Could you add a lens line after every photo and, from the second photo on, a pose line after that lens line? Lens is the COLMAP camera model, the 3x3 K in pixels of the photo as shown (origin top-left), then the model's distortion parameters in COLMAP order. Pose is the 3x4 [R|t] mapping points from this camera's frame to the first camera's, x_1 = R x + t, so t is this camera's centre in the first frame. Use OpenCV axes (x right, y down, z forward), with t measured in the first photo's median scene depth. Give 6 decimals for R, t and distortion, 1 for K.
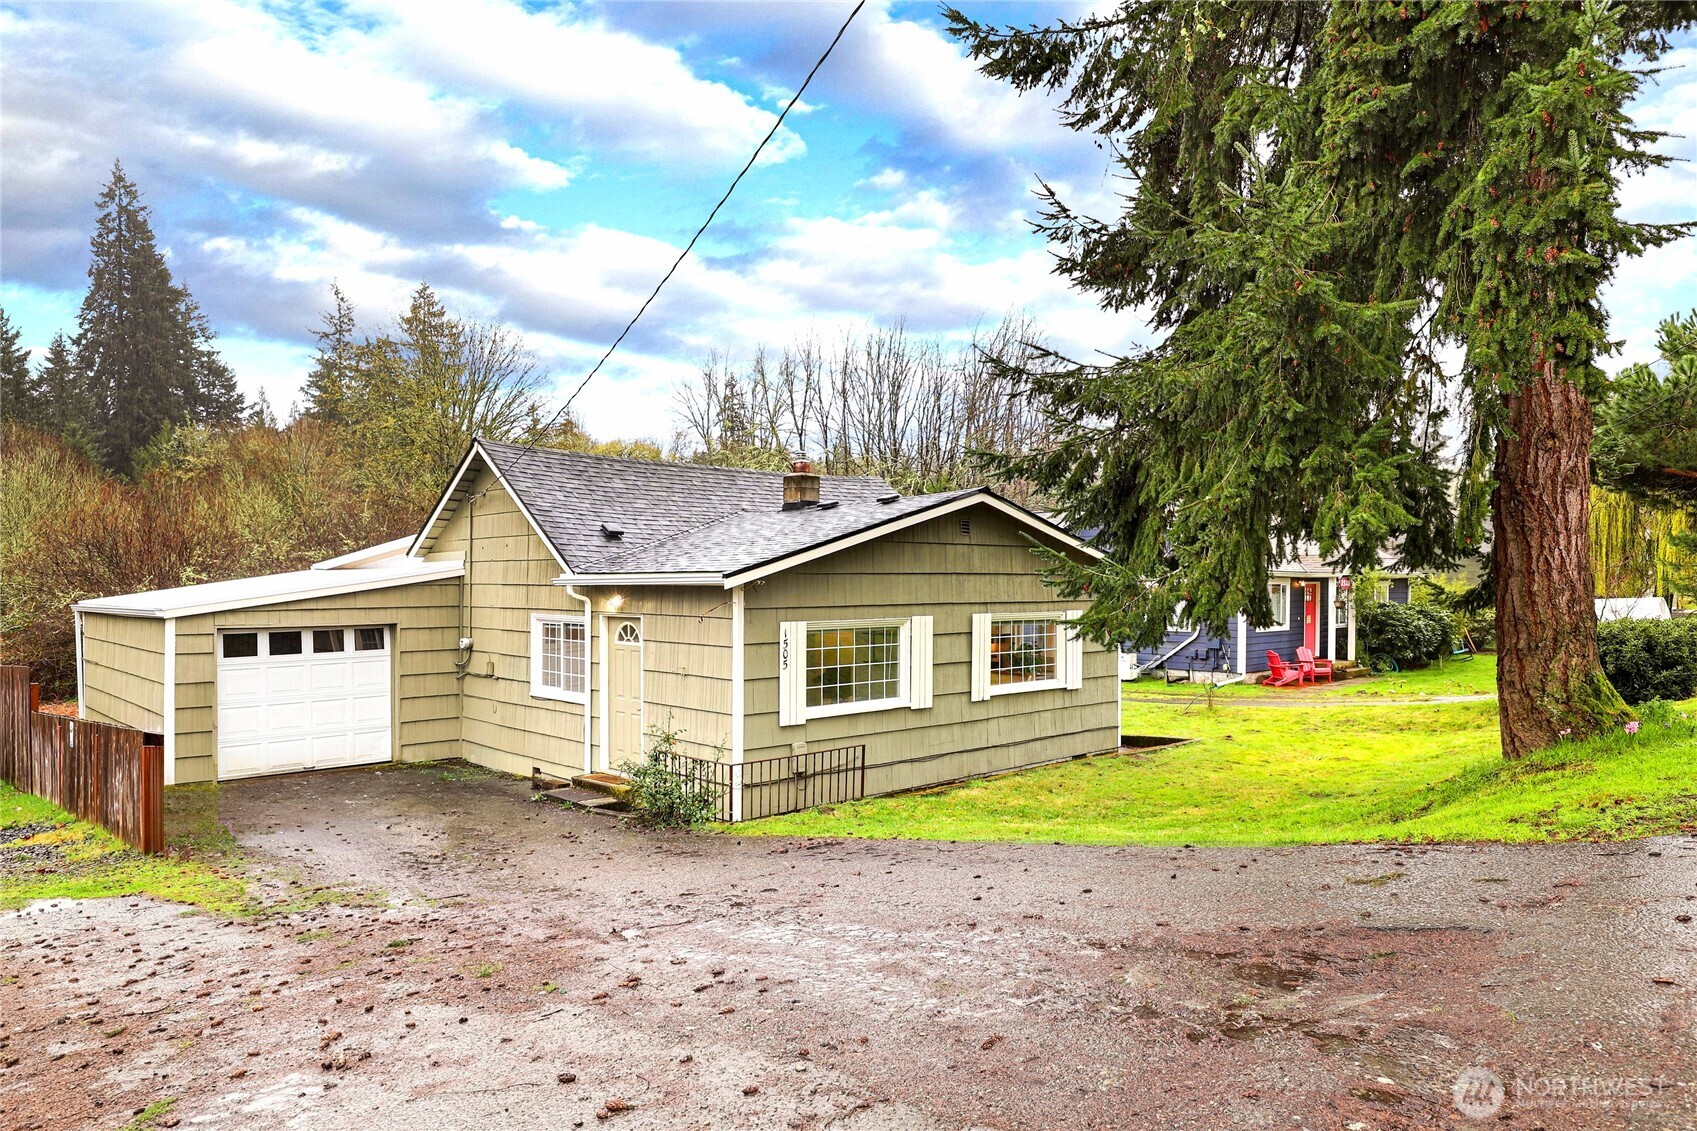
lens RADIAL K [[1064.6, 0, 851.1], [0, 1064.6, 581.8], [0, 0, 1]] dist [0.007898, 0.000521]
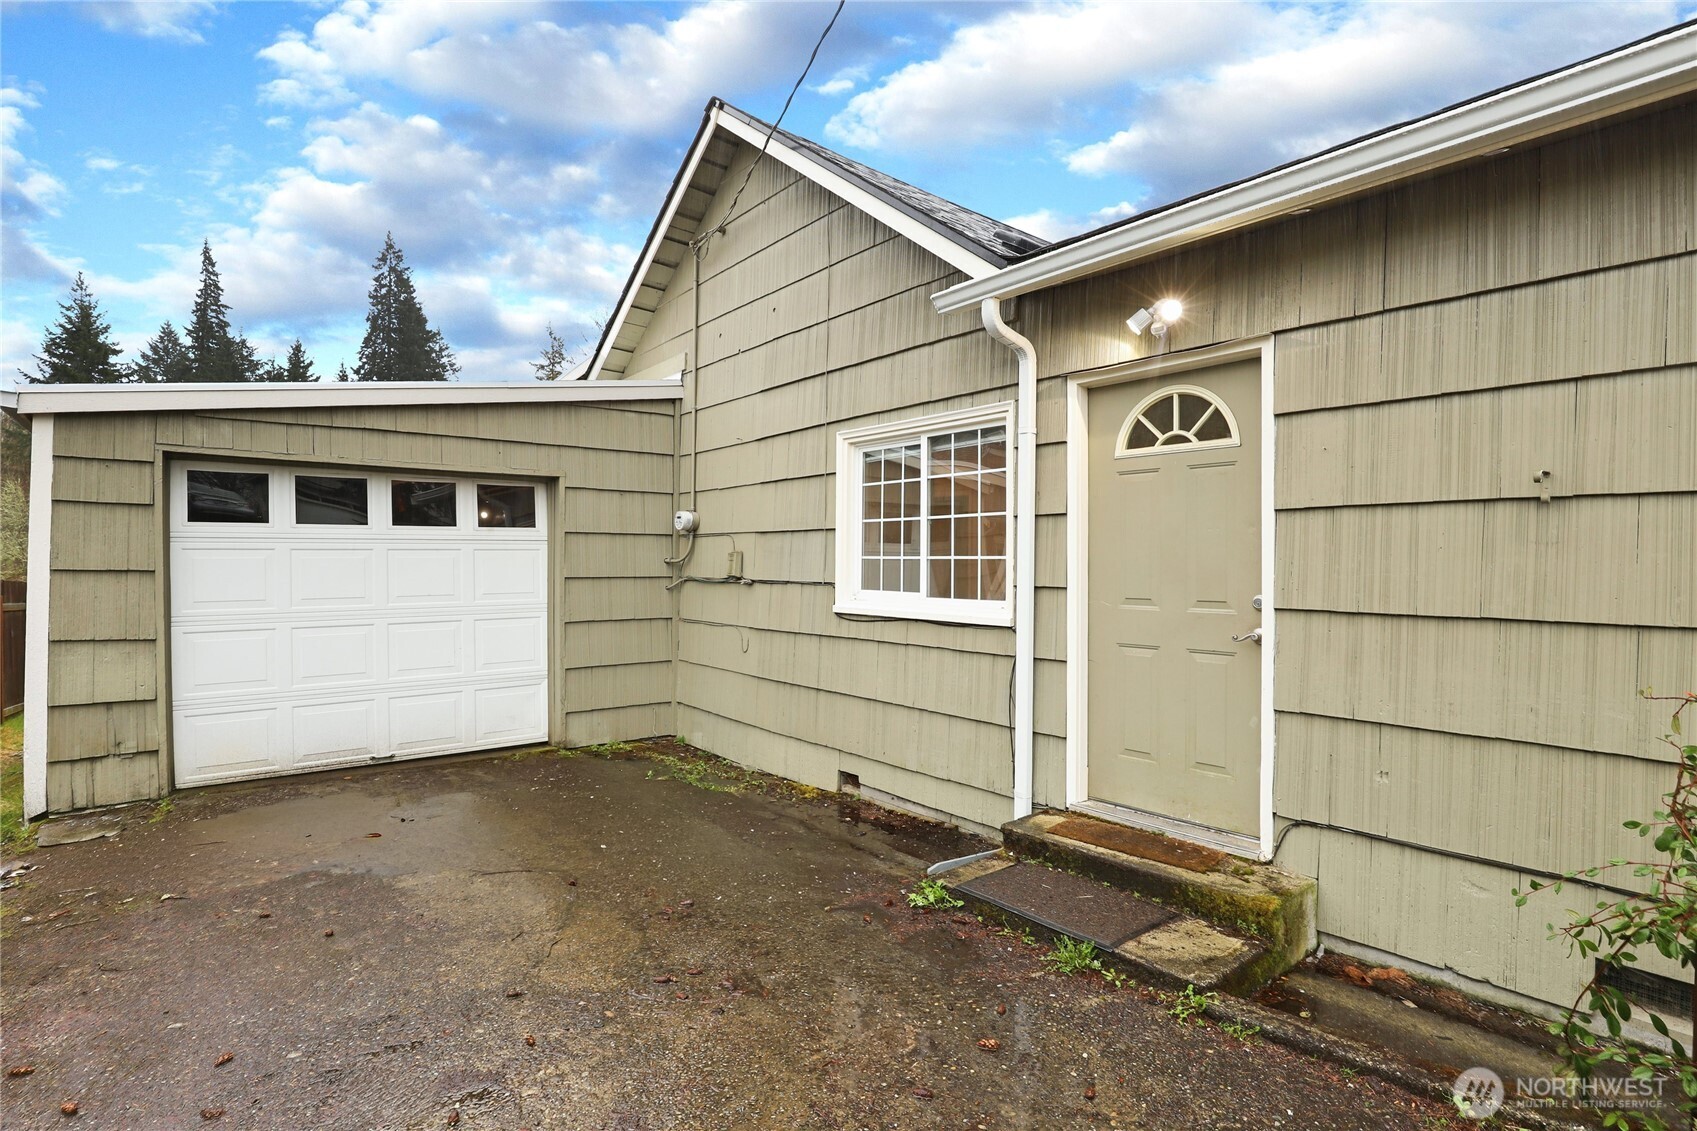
lens RADIAL K [[795.1, 0, 848.2], [0, 795.1, 560.2], [0, 0, 1]] dist [-0.003646, 0.000065]
pose [[0.995468, 0.002195, -0.095069, -0.249012], [-0.003475, 0.999906, -0.013298, 0.084051], [0.095031, 0.013568, 0.995382, 0.628202]]
